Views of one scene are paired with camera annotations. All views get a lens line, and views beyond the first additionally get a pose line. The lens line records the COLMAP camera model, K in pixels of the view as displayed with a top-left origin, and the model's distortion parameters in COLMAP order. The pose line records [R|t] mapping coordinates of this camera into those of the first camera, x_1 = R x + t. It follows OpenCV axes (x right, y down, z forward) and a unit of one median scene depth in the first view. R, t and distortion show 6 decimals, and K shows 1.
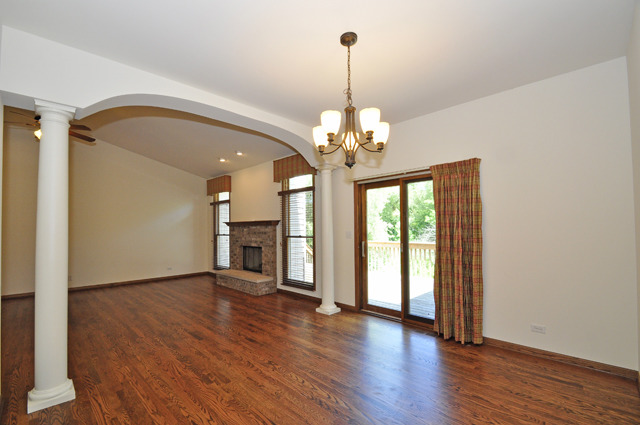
lens RADIAL K [[279.6, 0, 309.0], [0, 279.6, 221.1], [0, 0, 1]] dist [0.018055, -0.017836]
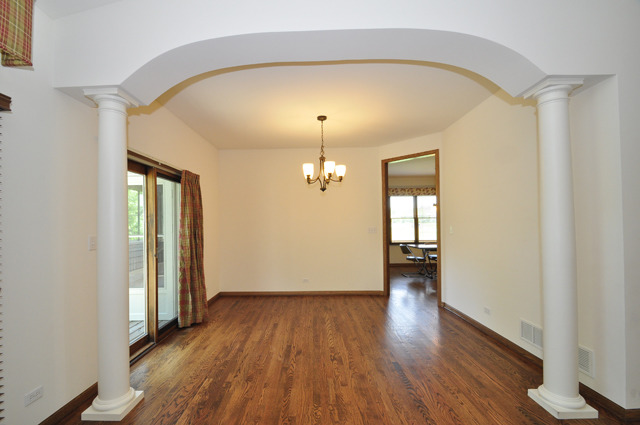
lens RADIAL K [[279.6, 0, 309.0], [0, 279.6, 221.1], [0, 0, 1]] dist [0.018055, -0.017836]
pose [[-0.706982, 0.030119, 0.706590, -0.500868], [0.002931, 0.999209, -0.039659, 0.032129], [-0.707225, -0.025967, -0.706511, 1.118852]]
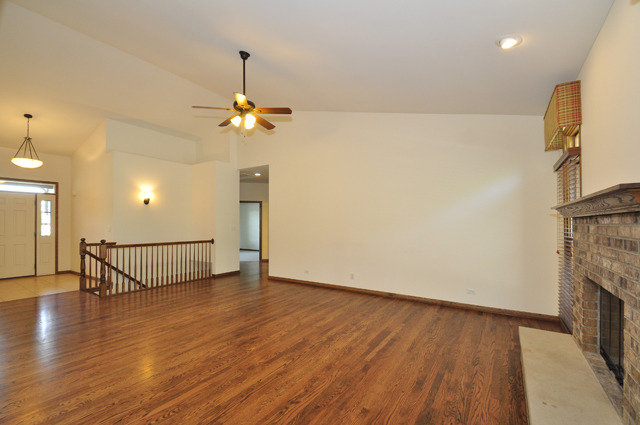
lens RADIAL K [[279.6, 0, 309.0], [0, 279.6, 221.1], [0, 0, 1]] dist [0.018055, -0.017836]
pose [[0.190392, -0.000080, -0.981708, 0.018228], [0.024758, 0.999682, 0.004720, 0.021808], [0.981396, -0.025204, 0.190334, 0.960735]]
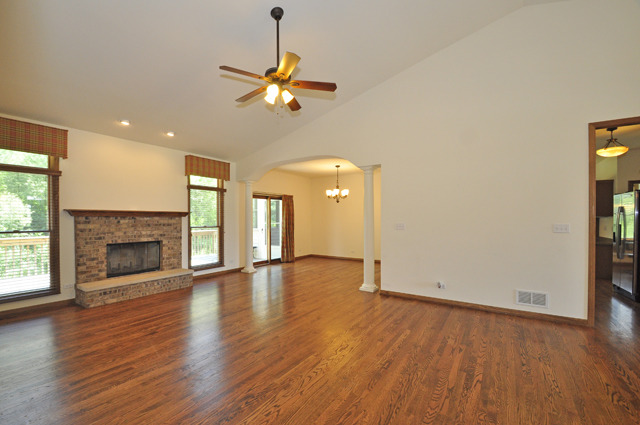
lens RADIAL K [[279.6, 0, 309.0], [0, 279.6, 221.1], [0, 0, 1]] dist [0.018055, -0.017836]
pose [[-0.195329, 0.002635, 0.980734, -1.600227], [-0.022018, 0.999733, -0.007071, 0.036349], [-0.980491, -0.022975, -0.195219, 0.992248]]
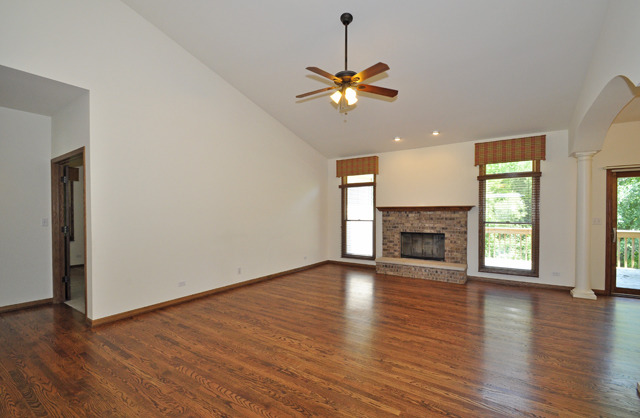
lens RADIAL K [[286.3, 0, 309.8], [0, 286.3, 217.8], [0, 0, 1]] dist [-0.005297, -0.001272]
pose [[0.982216, 0.007981, 0.187583, -1.118036], [-0.015530, 0.999126, 0.038810, 0.011657], [-0.187109, -0.041033, 0.981482, 0.180765]]
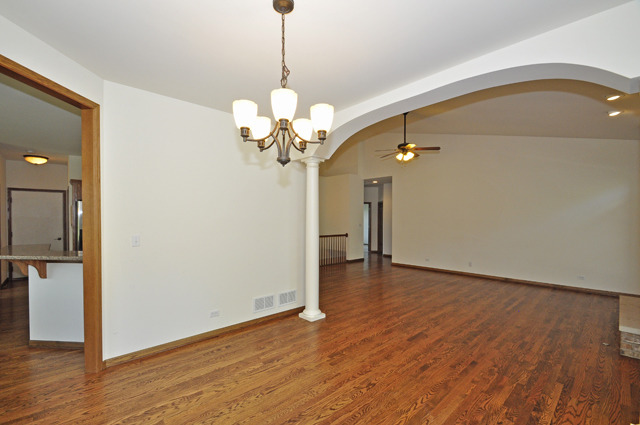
lens RADIAL K [[279.6, 0, 309.0], [0, 279.6, 221.1], [0, 0, 1]] dist [0.018055, -0.017836]
pose [[-0.043600, 0.019290, -0.998863, 0.468477], [0.023519, 0.999556, 0.018277, -0.020172], [0.998772, -0.022695, -0.044034, 0.535757]]
